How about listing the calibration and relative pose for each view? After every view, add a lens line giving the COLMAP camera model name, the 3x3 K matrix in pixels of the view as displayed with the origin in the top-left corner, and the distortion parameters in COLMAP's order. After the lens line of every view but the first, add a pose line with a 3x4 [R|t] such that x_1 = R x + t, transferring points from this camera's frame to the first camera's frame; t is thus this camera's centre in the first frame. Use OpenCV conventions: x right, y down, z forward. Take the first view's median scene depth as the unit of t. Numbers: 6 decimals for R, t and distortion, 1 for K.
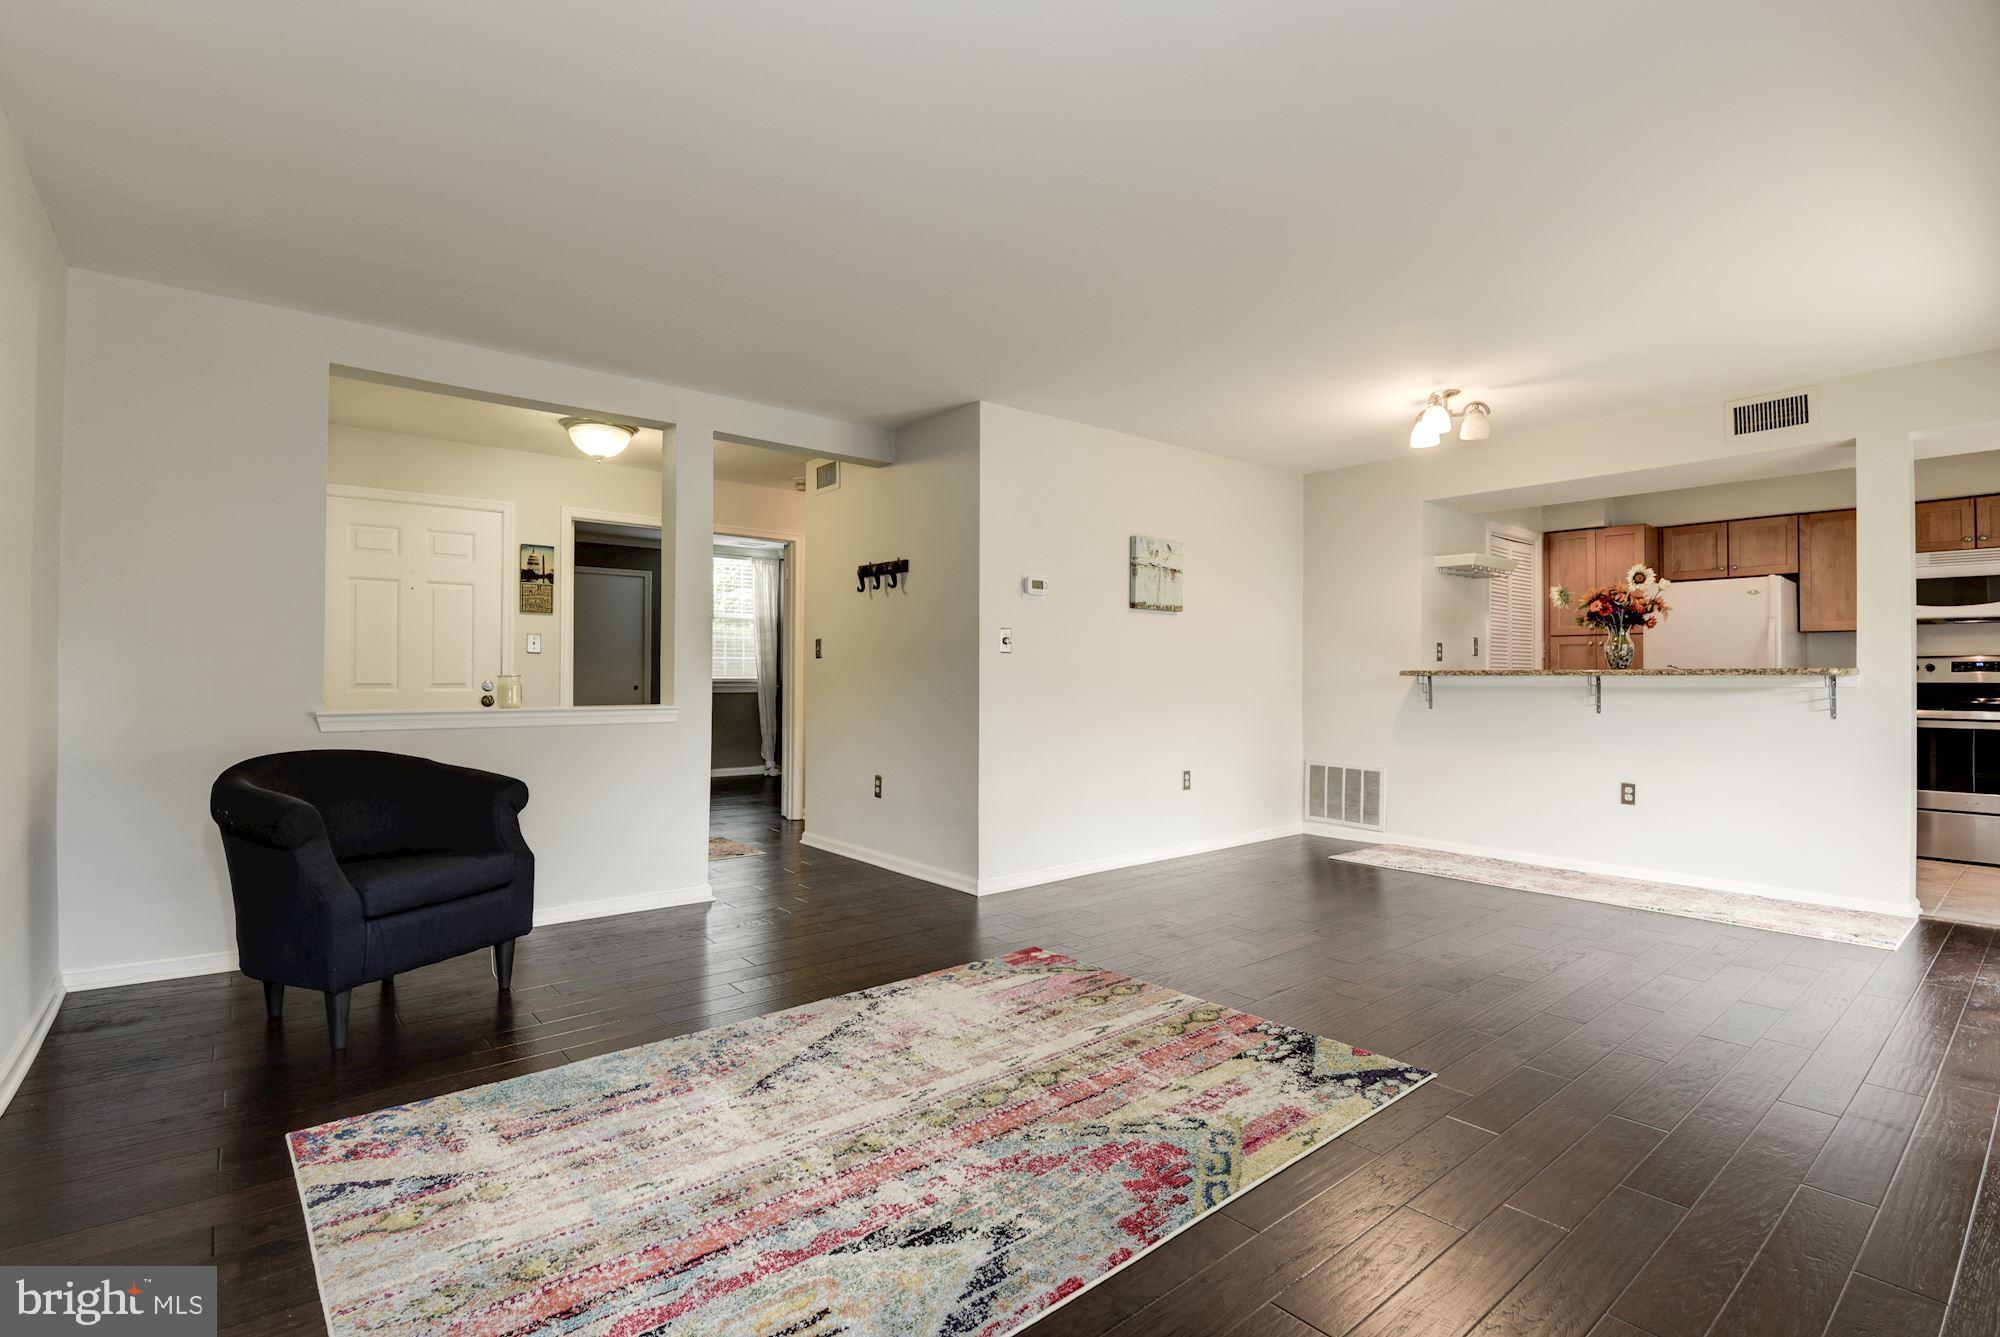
lens RADIAL K [[929.0, 0, 967.0], [0, 929.0, 672.3], [0, 0, 1]] dist [0.010607, -0.022571]
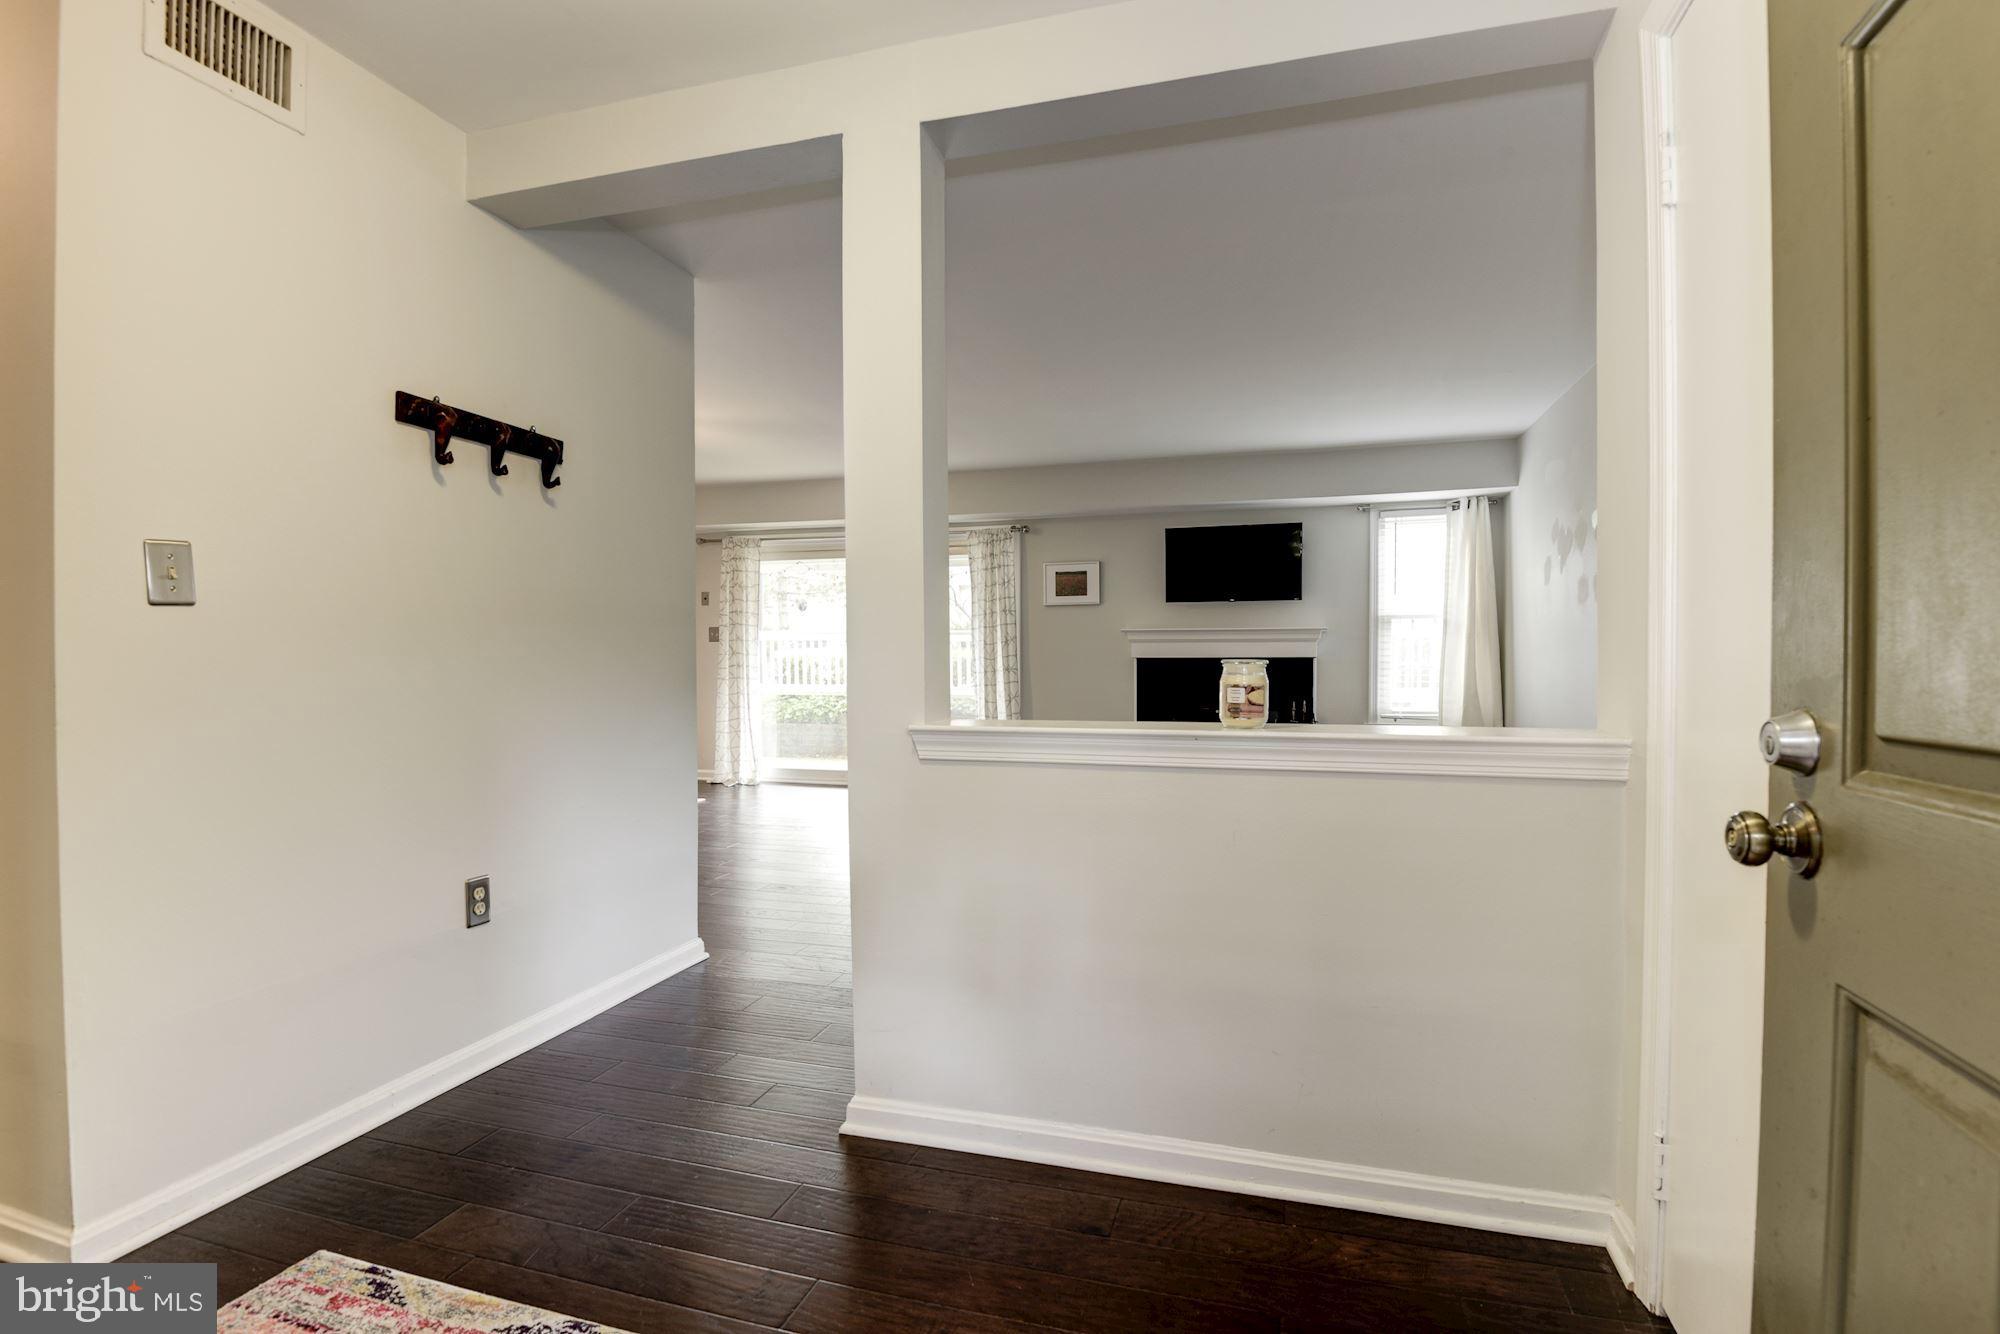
lens RADIAL K [[908.0, 0, 1035.1], [0, 908.0, 670.0], [0, 0, 1]] dist [0.018048, 0.000058]
pose [[-0.577806, -0.013599, 0.816061, -1.185597], [-0.000173, 0.999863, 0.016540, 0.001753], [-0.816174, 0.009415, -0.577729, 1.953881]]
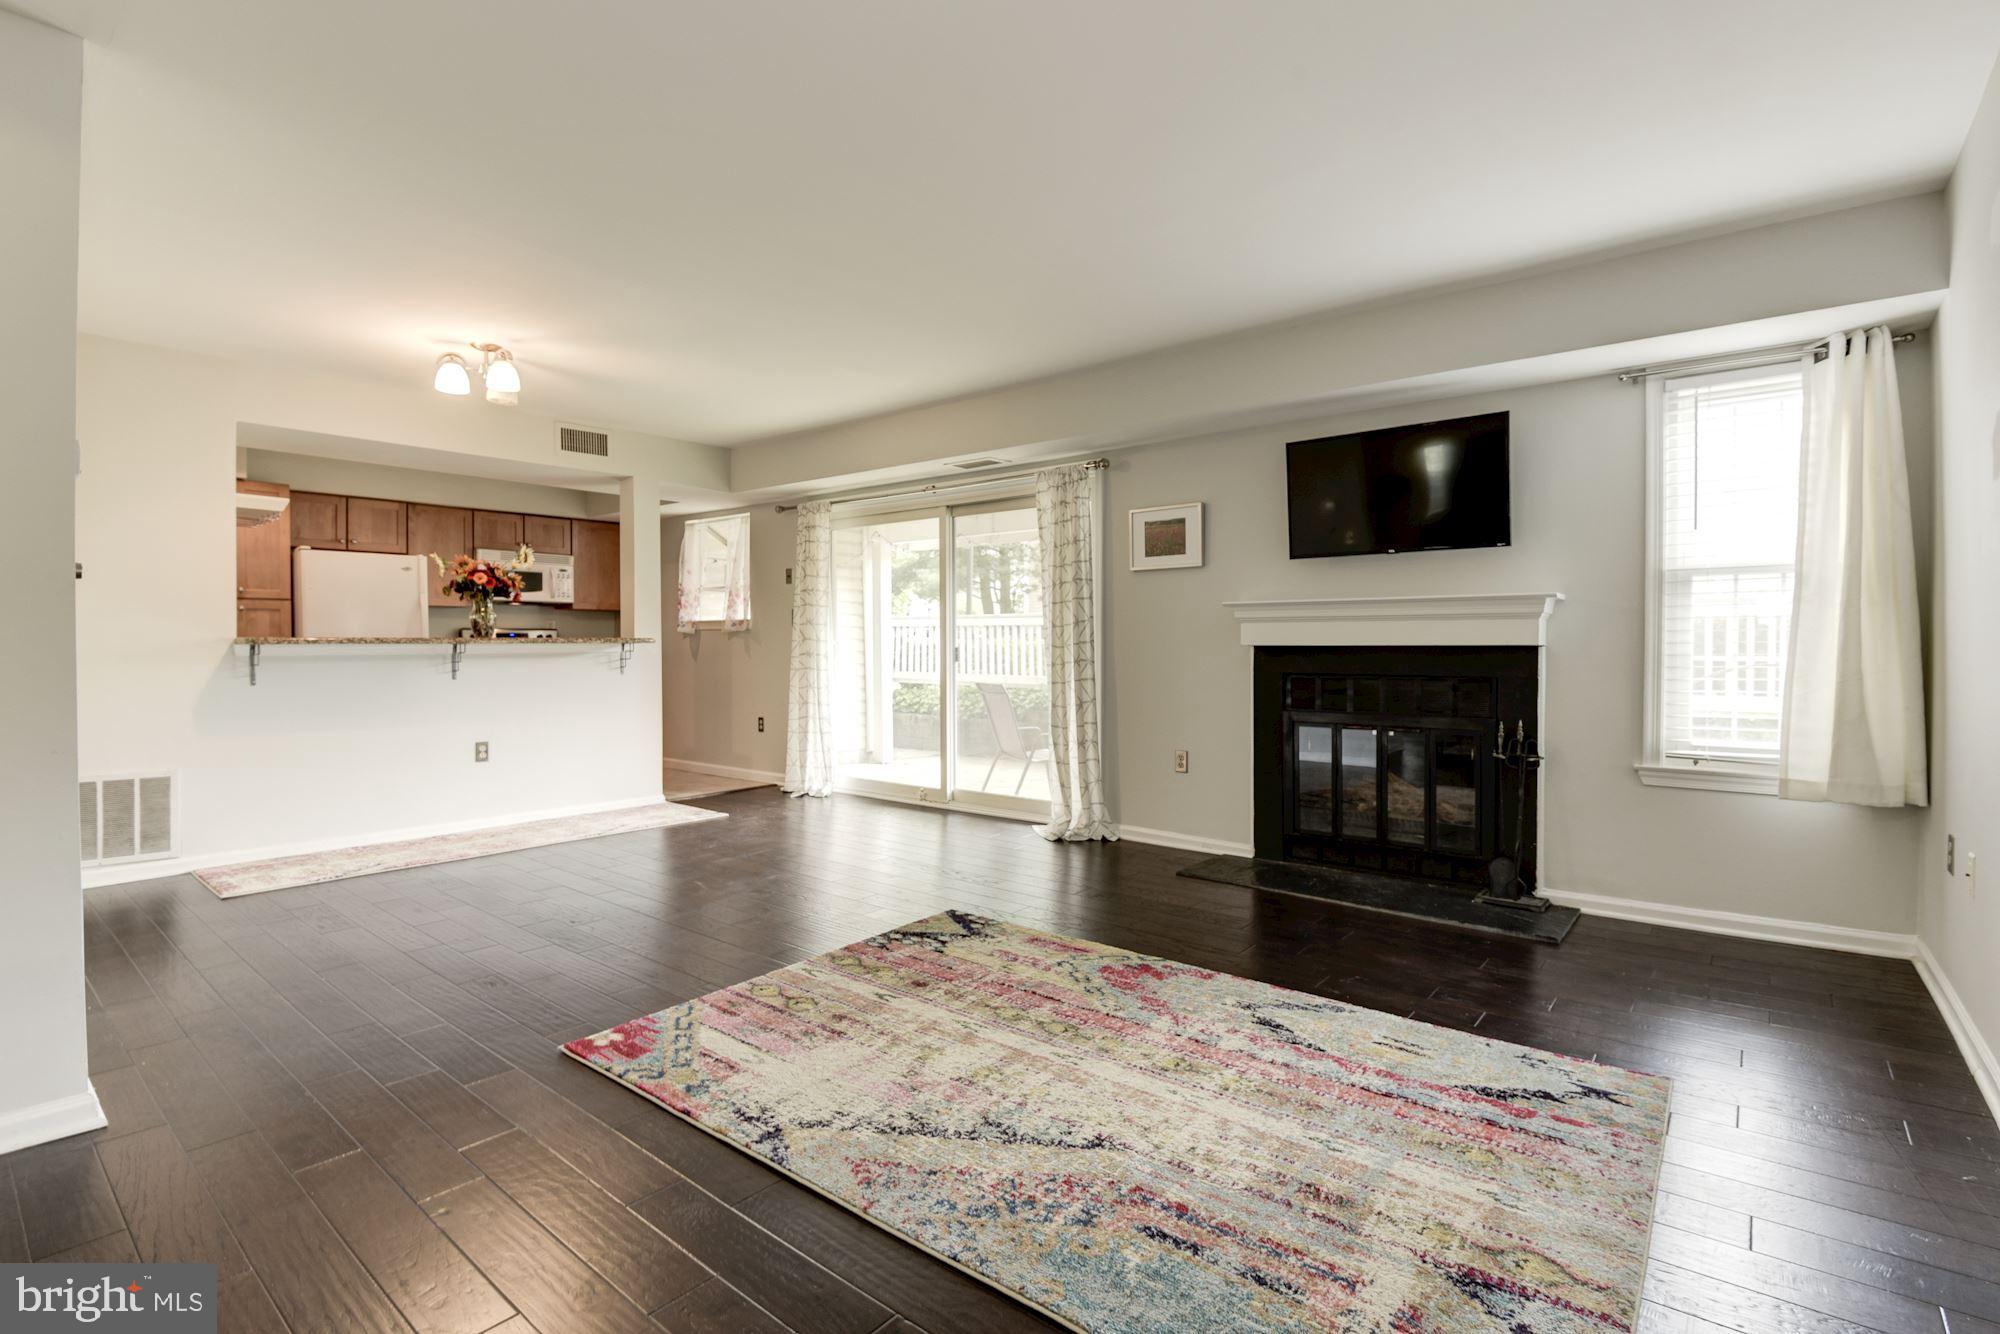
lens RADIAL K [[915.6, 0, 1055.0], [0, 915.6, 658.9], [0, 0, 1]] dist [0.001983, -0.020698]
pose [[-0.237264, -0.017913, 0.971280, -0.842651], [-0.001190, 0.999835, 0.018148, 0.003373], [-0.971445, 0.003150, -0.237246, 1.048817]]
